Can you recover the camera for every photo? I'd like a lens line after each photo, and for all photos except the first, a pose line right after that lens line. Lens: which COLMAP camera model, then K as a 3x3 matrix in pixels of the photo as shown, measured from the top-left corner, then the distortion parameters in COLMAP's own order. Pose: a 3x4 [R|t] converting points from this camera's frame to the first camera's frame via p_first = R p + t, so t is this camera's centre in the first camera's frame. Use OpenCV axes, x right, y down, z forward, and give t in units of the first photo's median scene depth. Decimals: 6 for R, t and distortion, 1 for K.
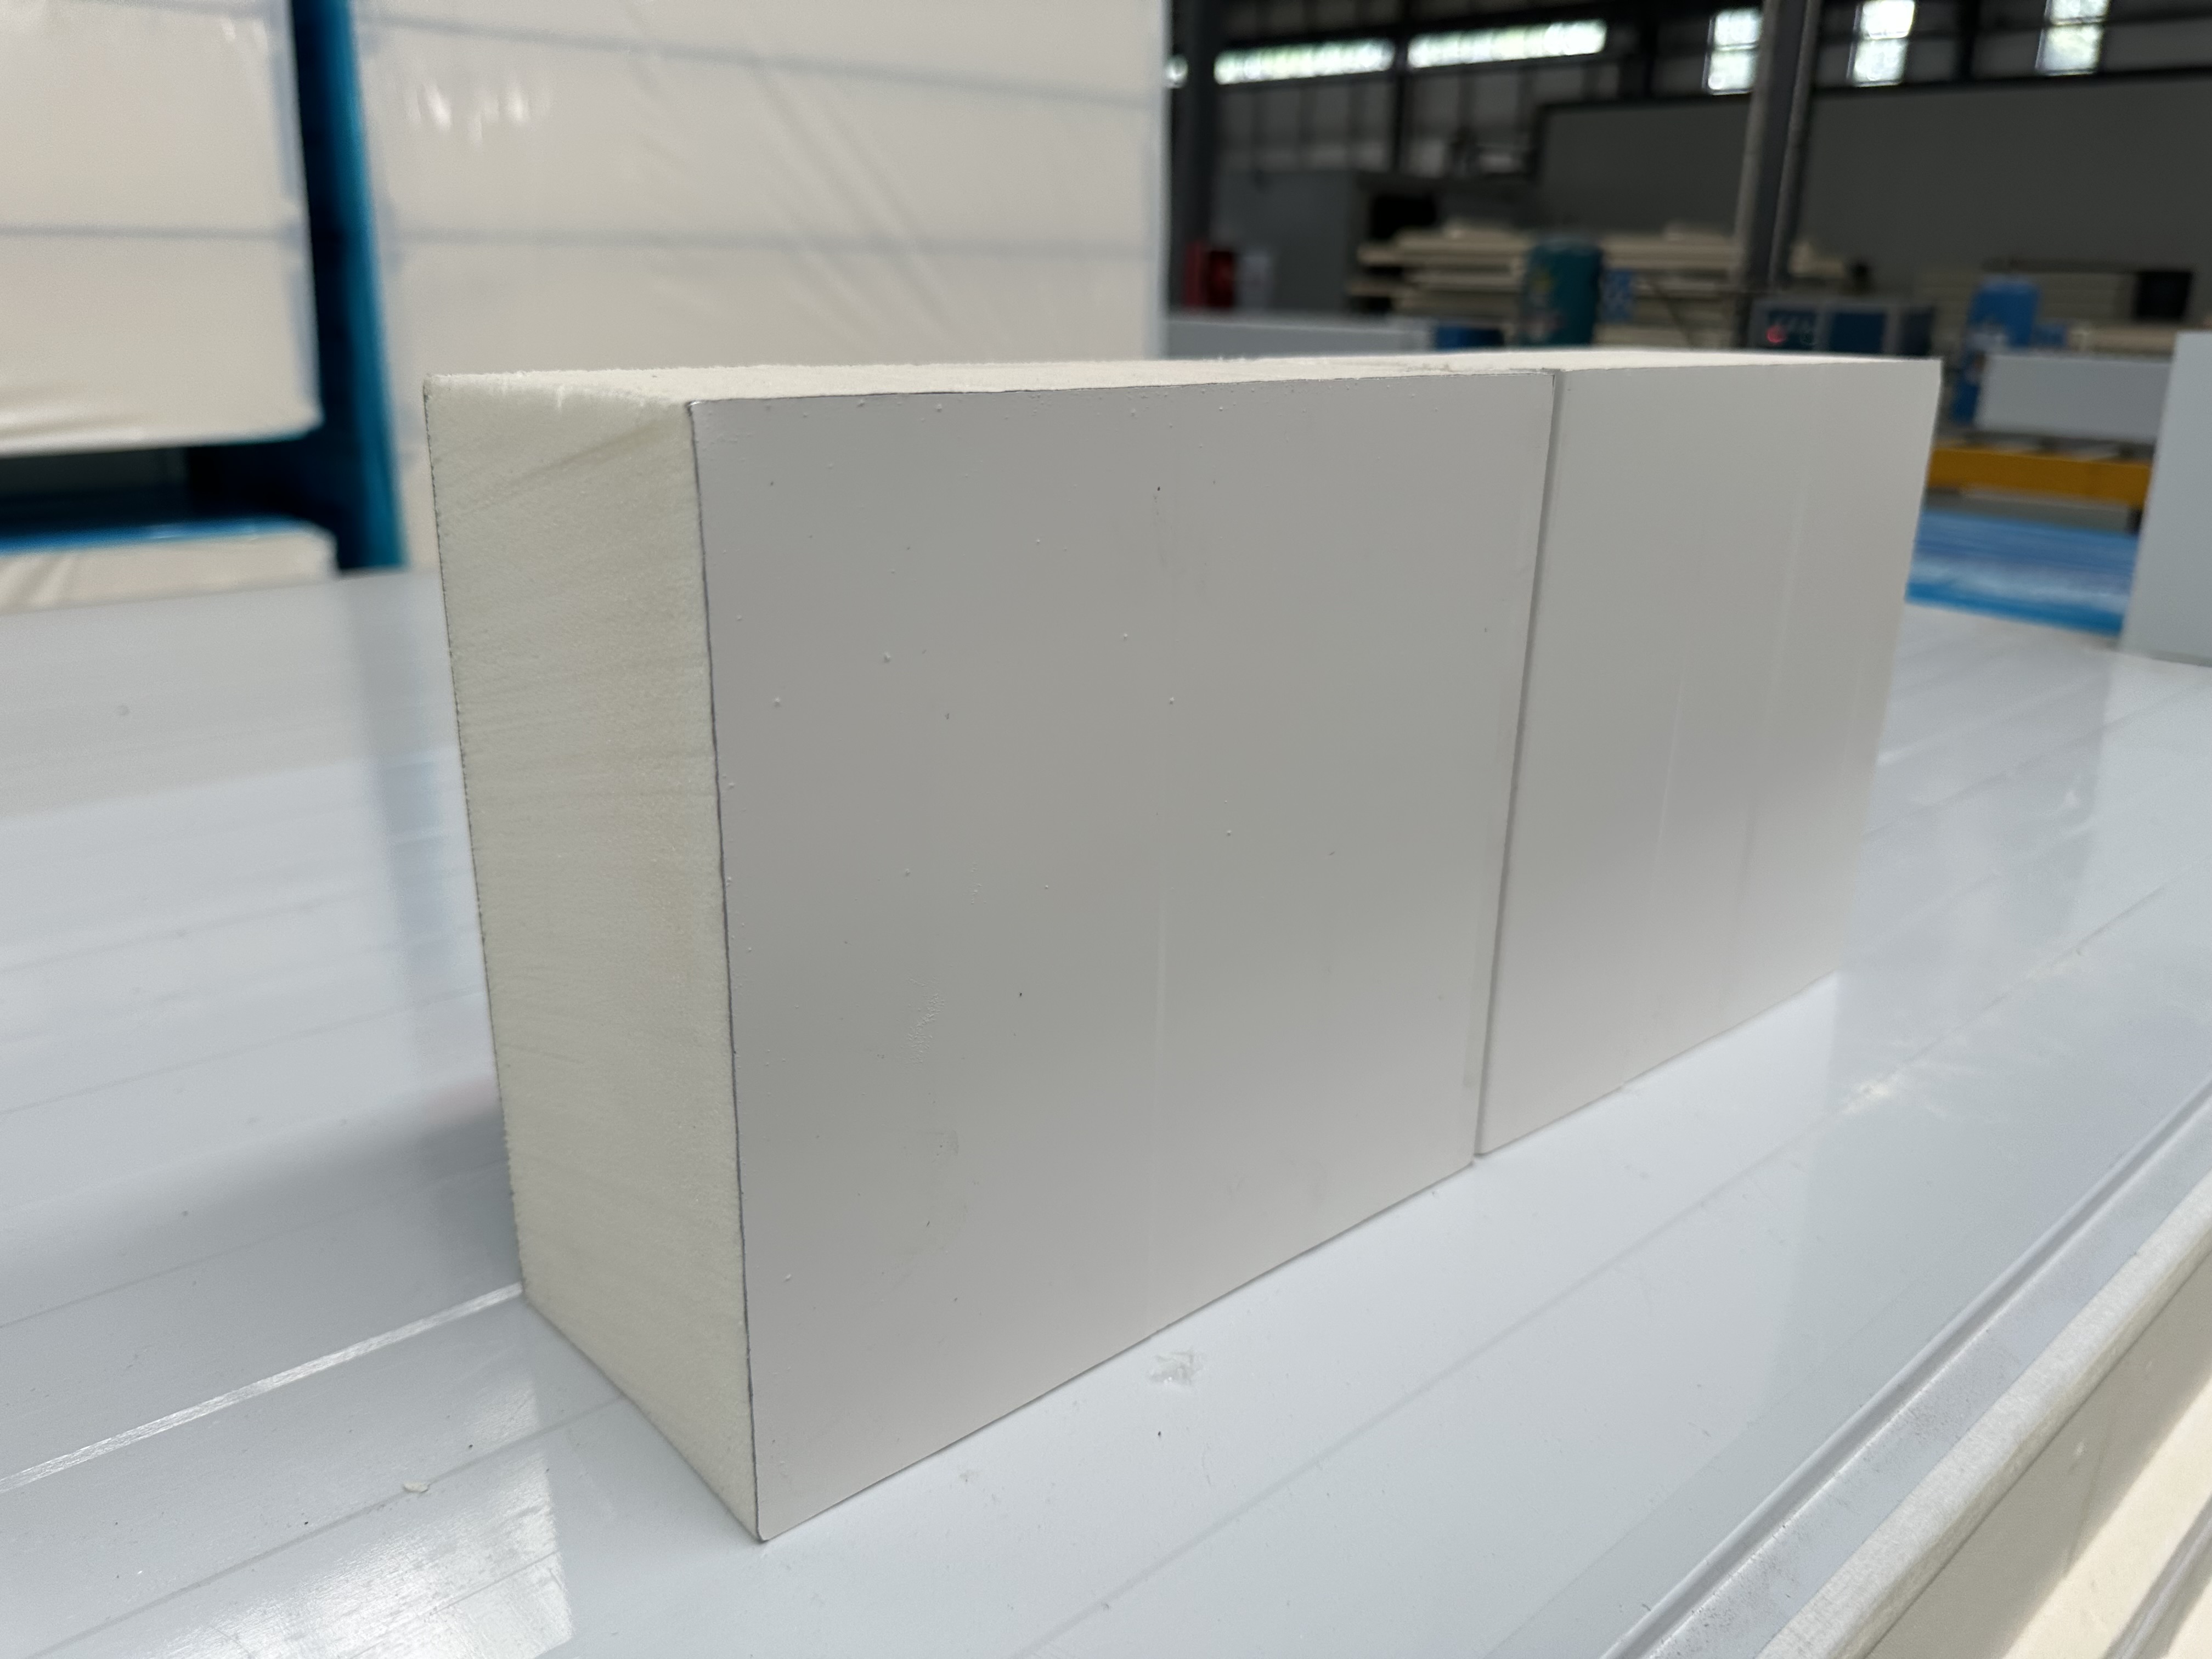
lens RADIAL K [[1631.6, 0, 1116.9], [0, 1631.6, 825.1], [0, 0, 1]] dist [-0.014477, -0.008436]
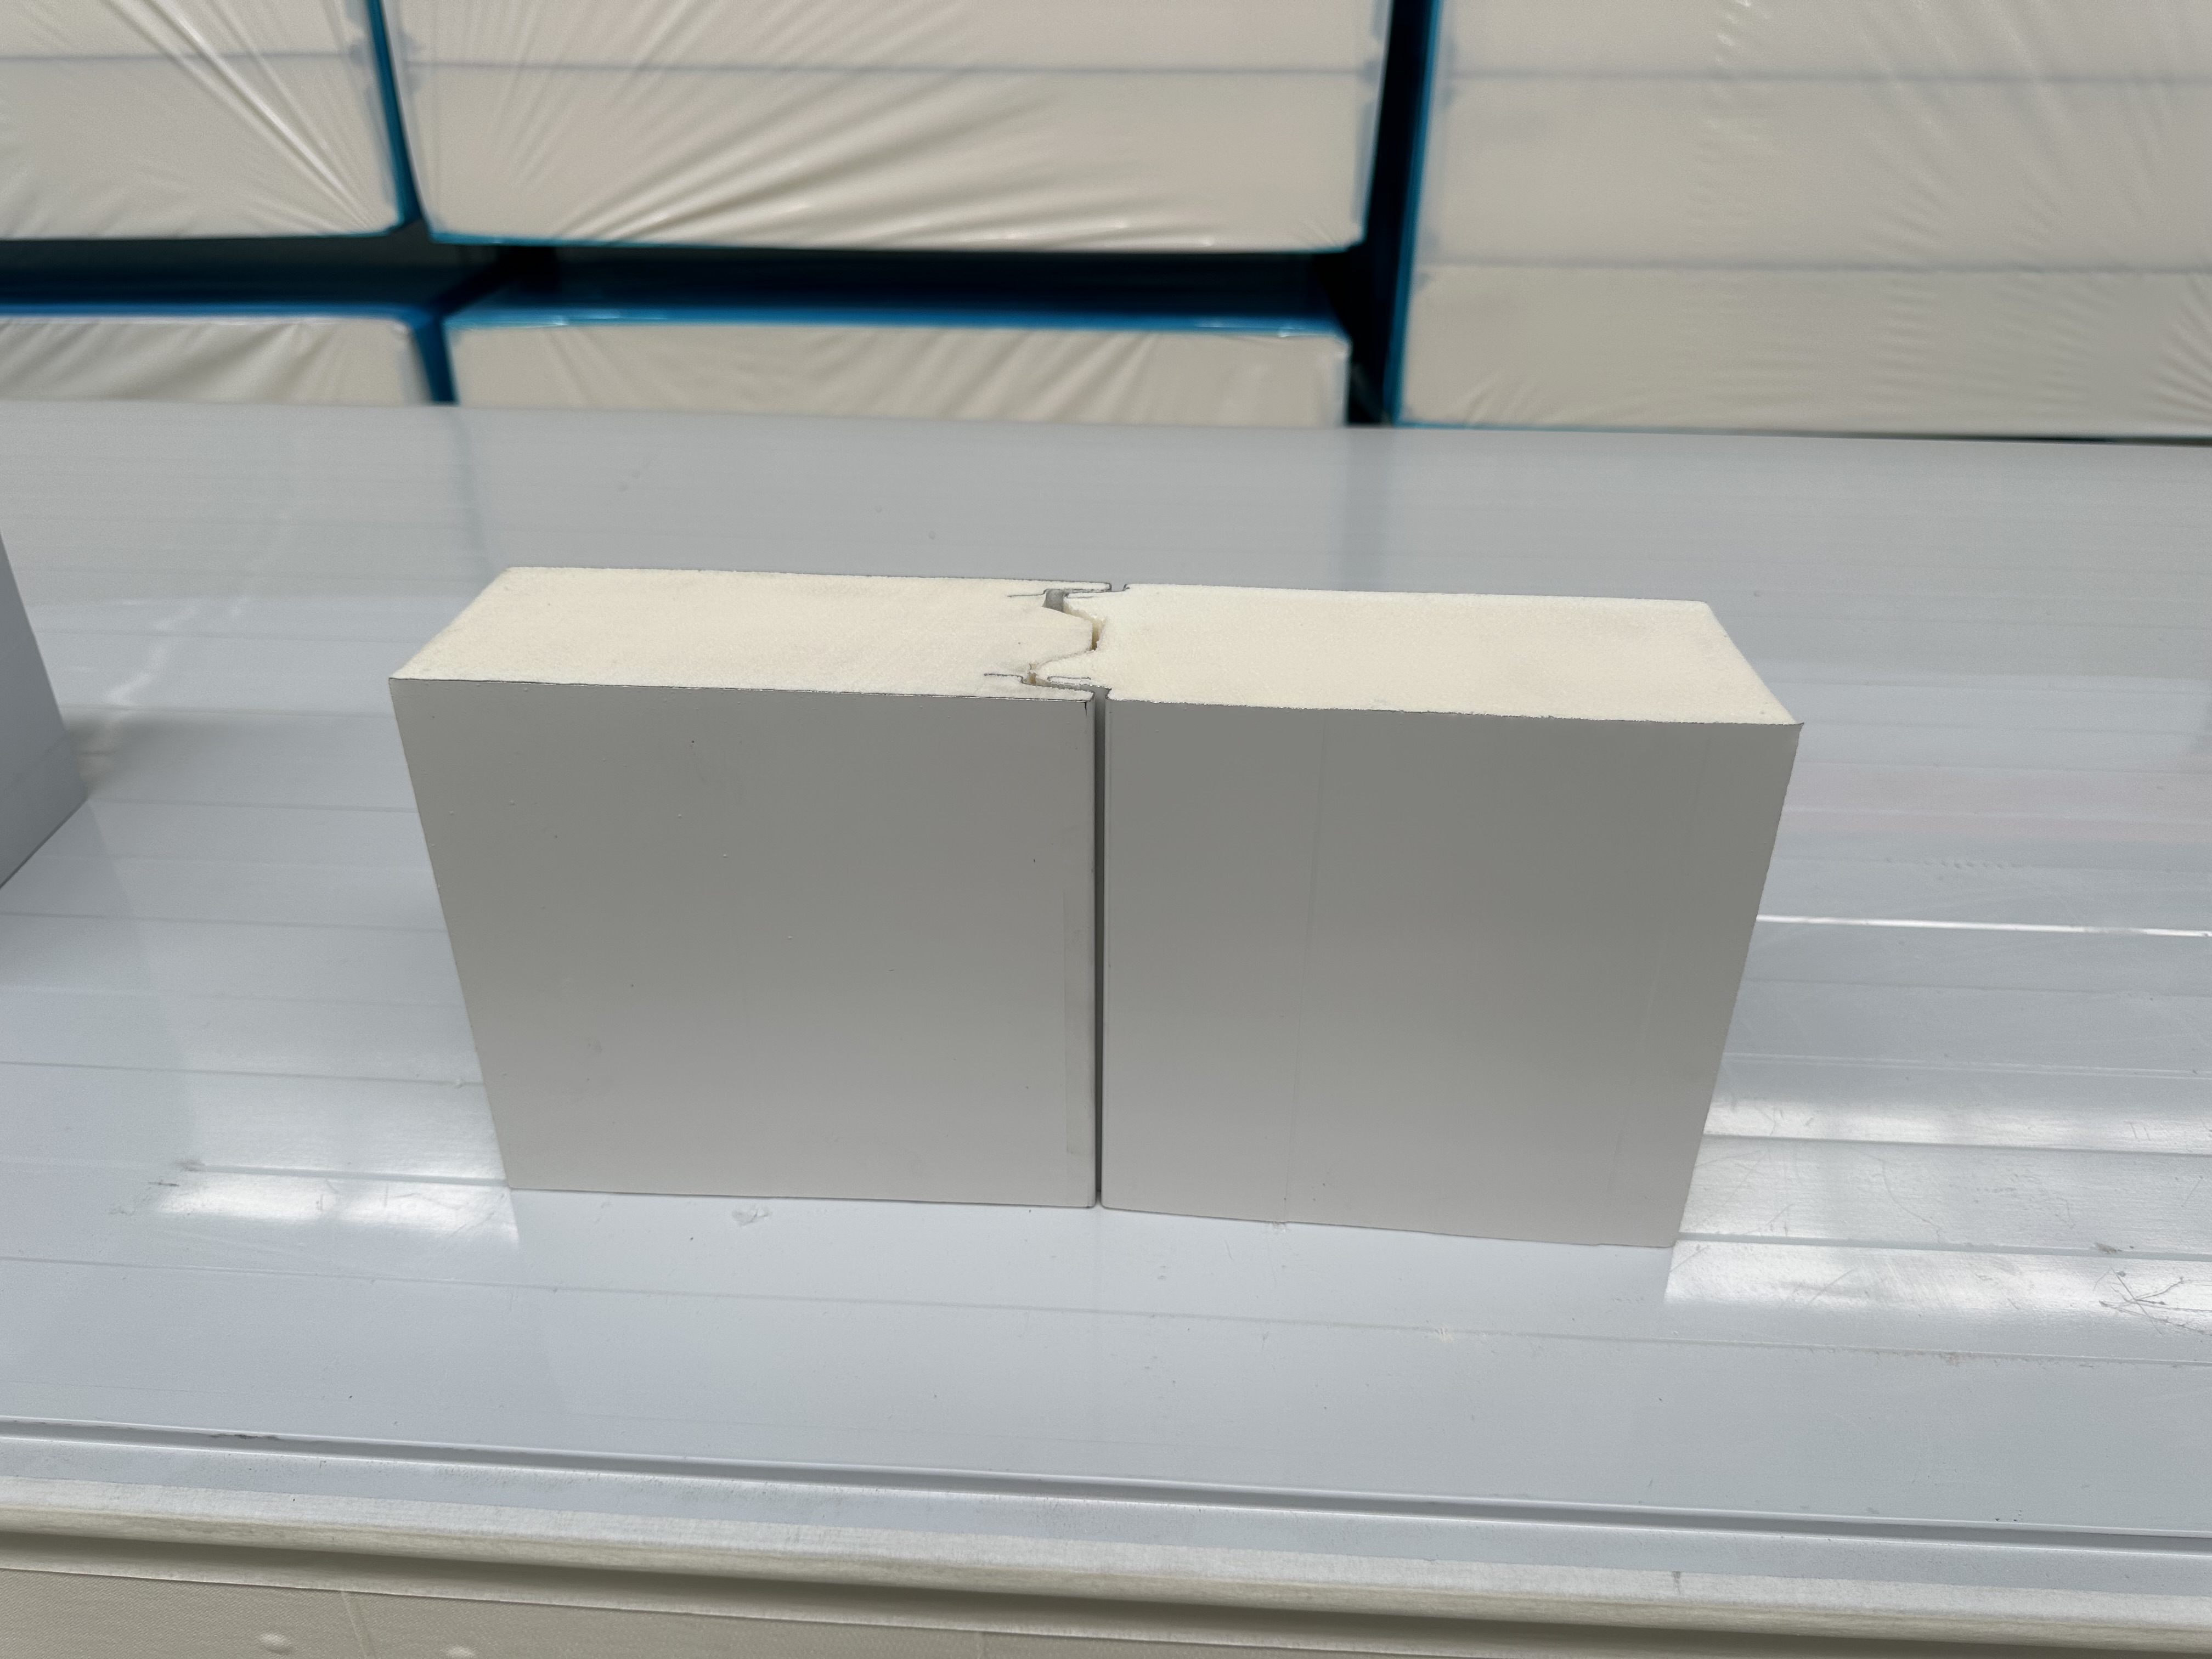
lens RADIAL K [[1631.6, 0, 1108.0], [0, 1631.6, 833.8], [0, 0, 1]] dist [-0.014477, -0.008436]
pose [[0.704123, 0.334157, -0.626538, 0.219438], [-0.215788, 0.941318, 0.259531, -0.099172], [0.676495, -0.047542, 0.734911, 0.008047]]
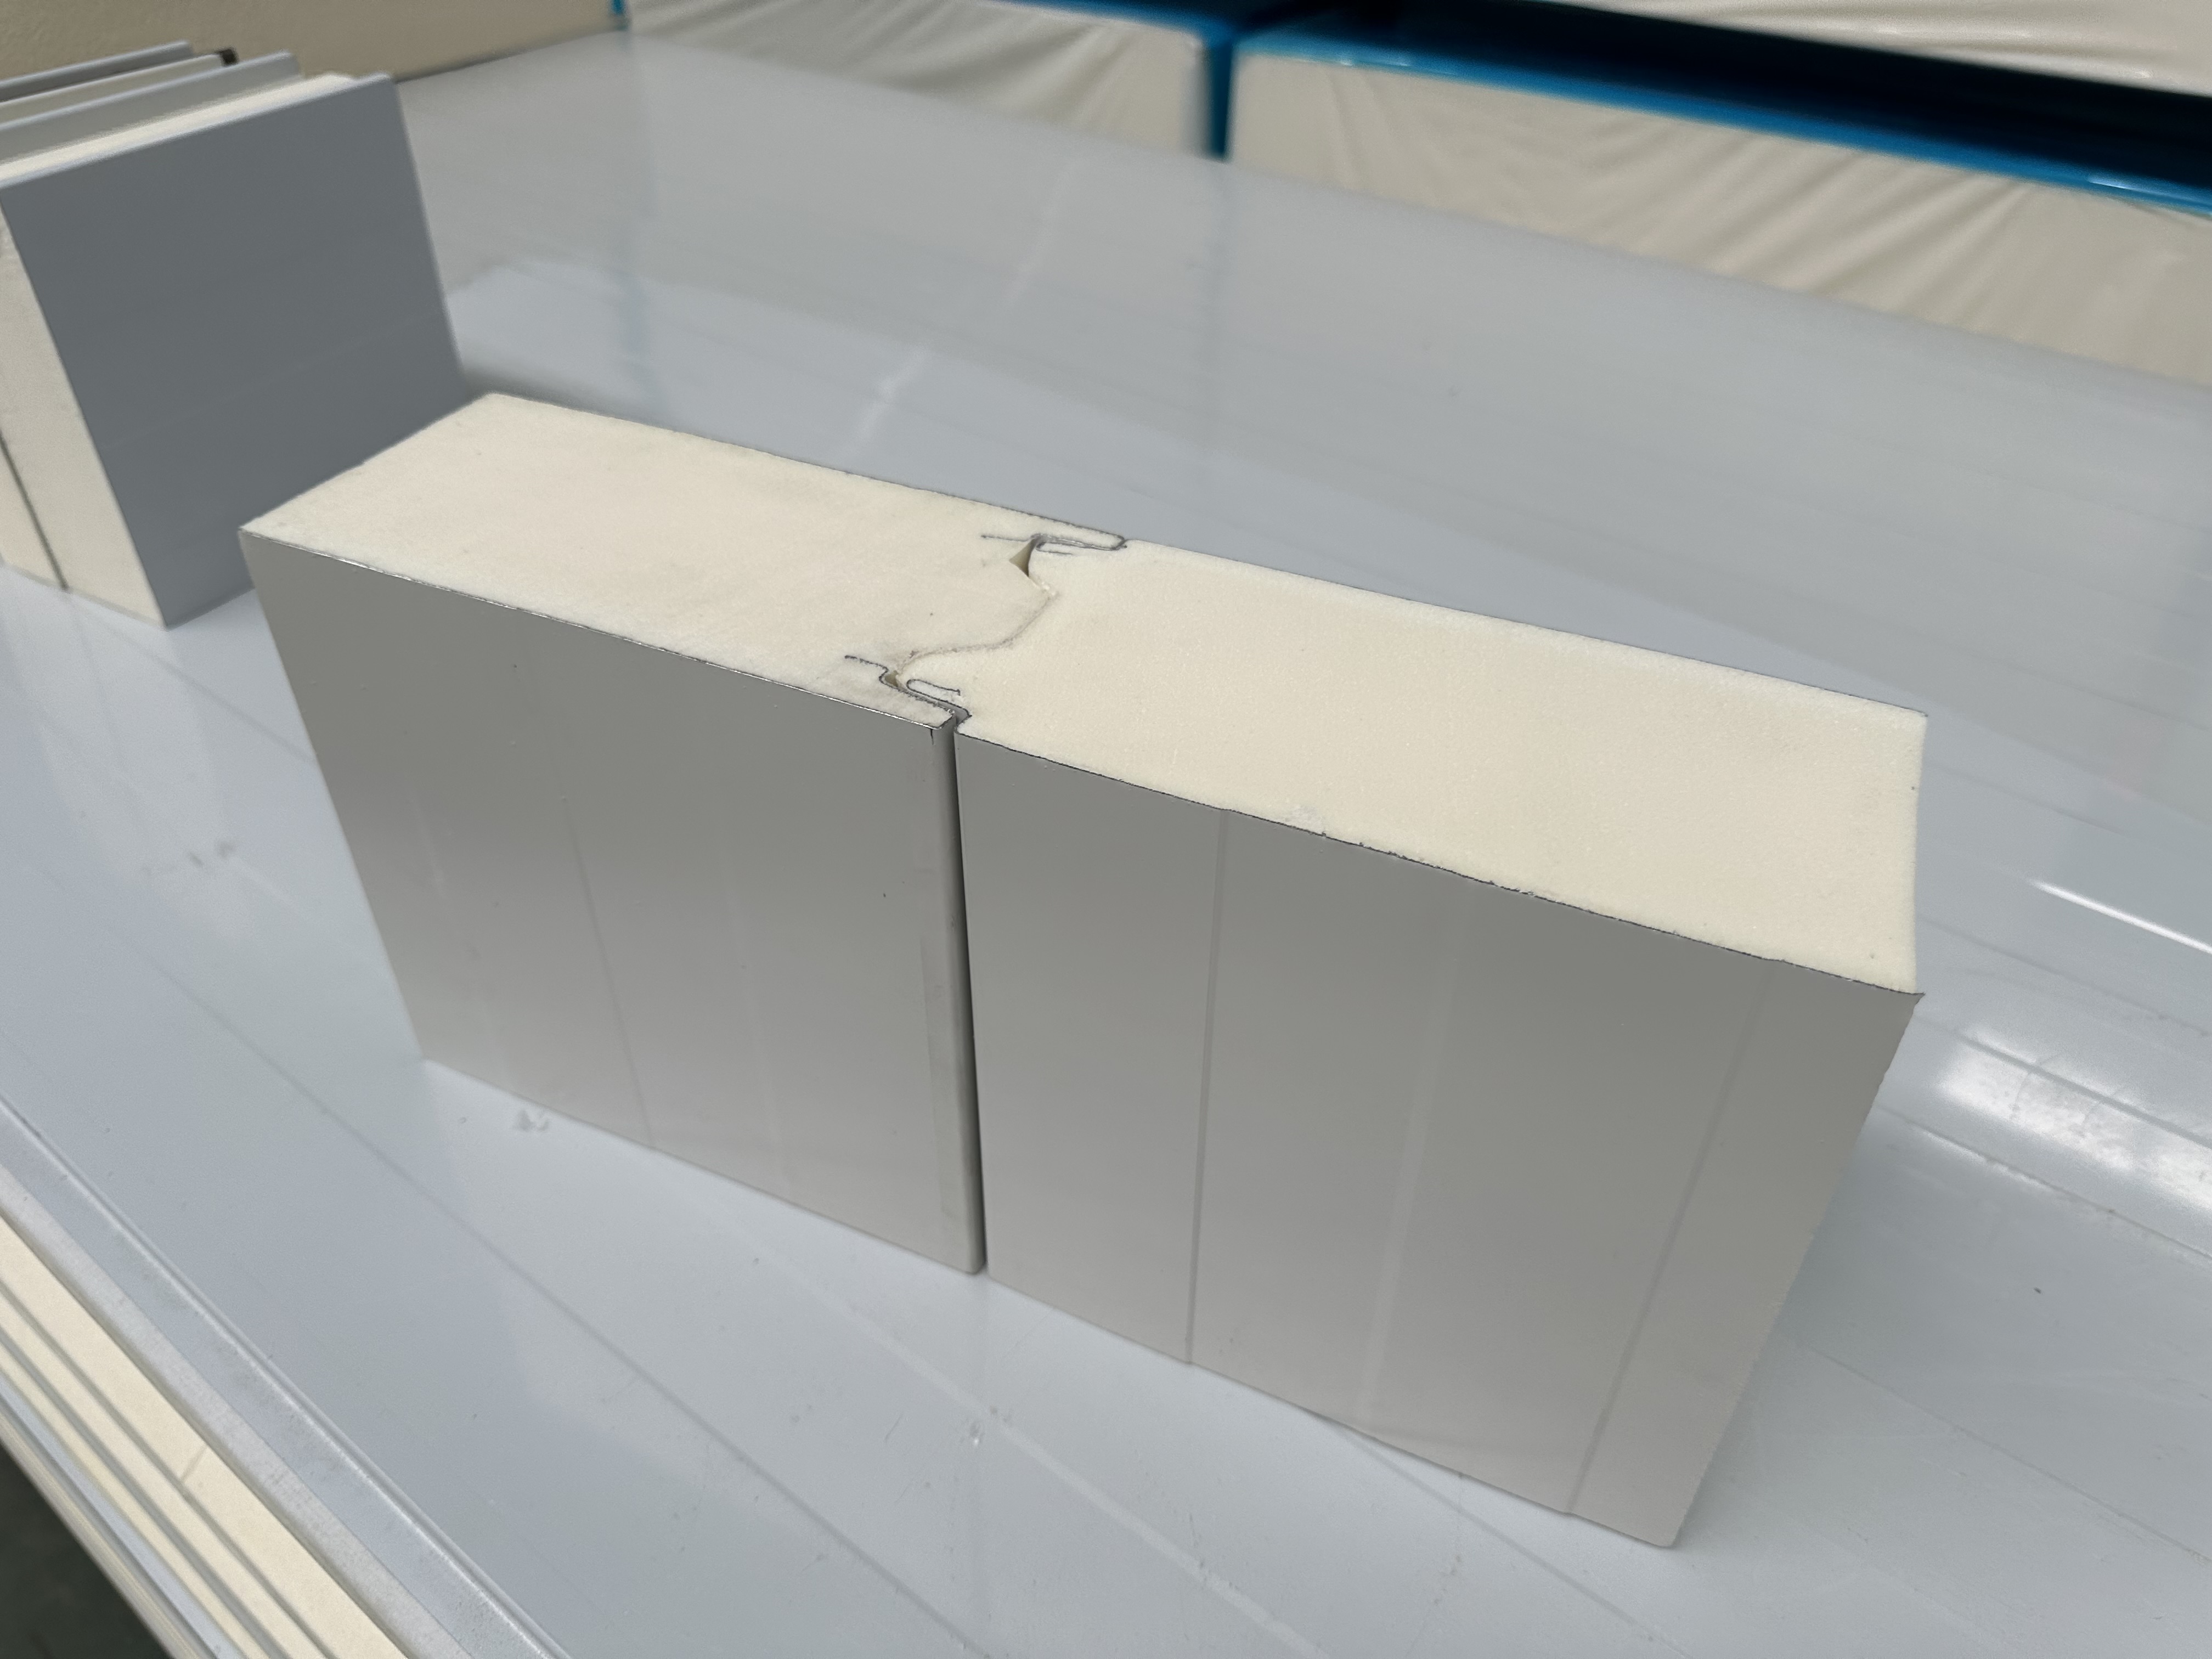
lens RADIAL K [[1631.6, 0, 1088.2], [0, 1631.6, 843.6], [0, 0, 1]] dist [-0.014477, -0.008436]
pose [[0.173894, 0.591925, -0.787010, 0.215029], [-0.313004, 0.790965, 0.525740, -0.153828], [0.933697, 0.154914, 0.322819, 0.173532]]
